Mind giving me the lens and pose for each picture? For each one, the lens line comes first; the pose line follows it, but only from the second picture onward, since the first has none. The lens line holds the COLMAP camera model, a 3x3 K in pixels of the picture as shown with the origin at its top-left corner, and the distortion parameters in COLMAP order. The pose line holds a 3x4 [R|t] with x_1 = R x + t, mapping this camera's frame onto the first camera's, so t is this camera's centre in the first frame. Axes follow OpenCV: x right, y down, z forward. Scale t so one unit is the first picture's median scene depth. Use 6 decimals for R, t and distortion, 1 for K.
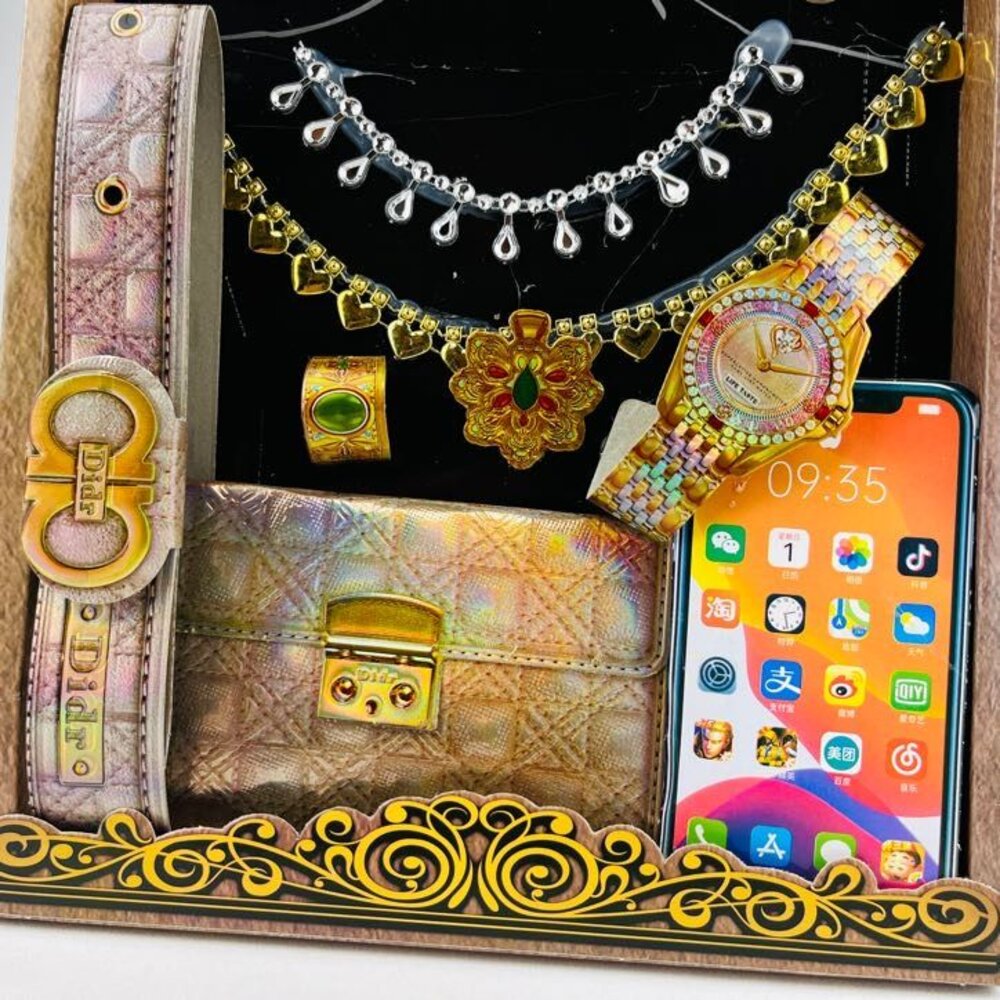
lens RADIAL K [[1033.9, 0, 500.0], [0, 1033.9, 500.0], [0, 0, 1]] dist [0.015223, -0.007788]
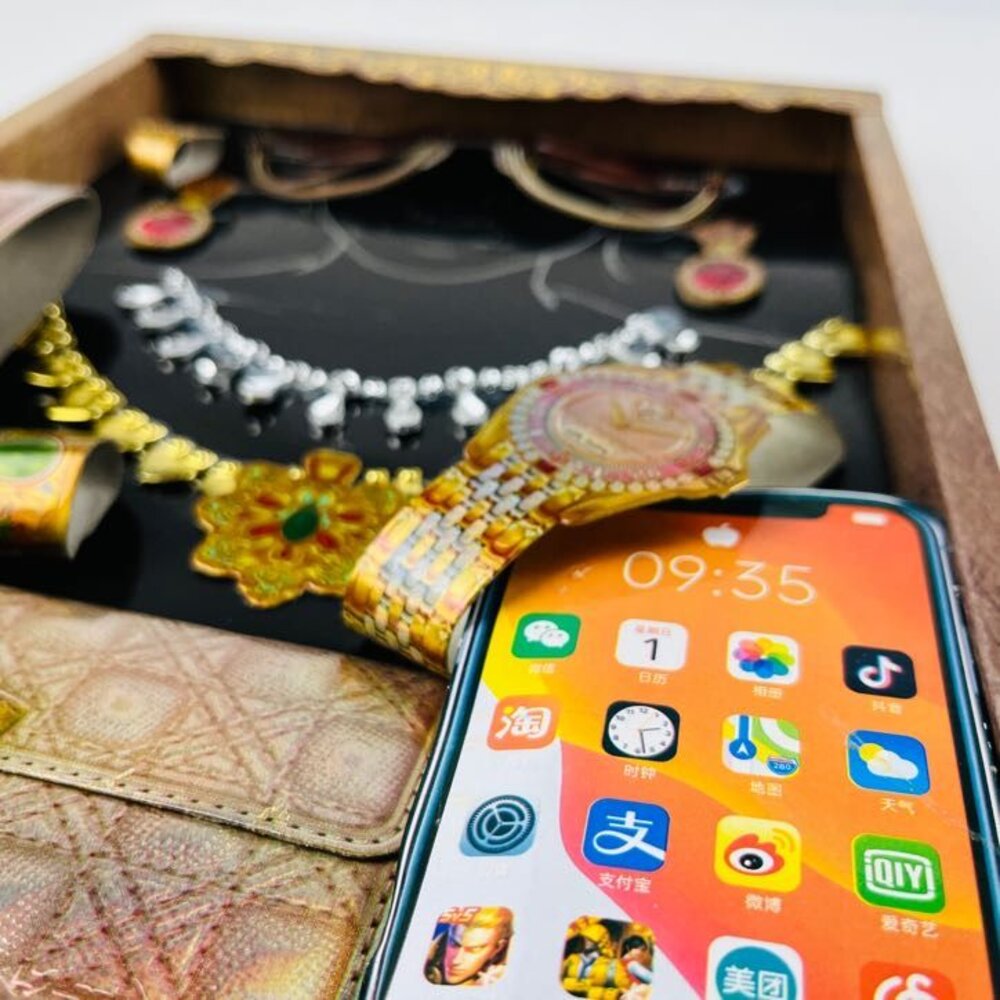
lens RADIAL K [[1092.2, 0, 494.9], [0, 1092.2, 472.1], [0, 0, 1]] dist [0.021535, -0.023314]
pose [[0.987081, 0.145044, -0.068072, 0.218223], [-0.143546, 0.611820, -0.777863, 0.467916], [-0.071177, 0.777585, 0.624736, 0.548691]]
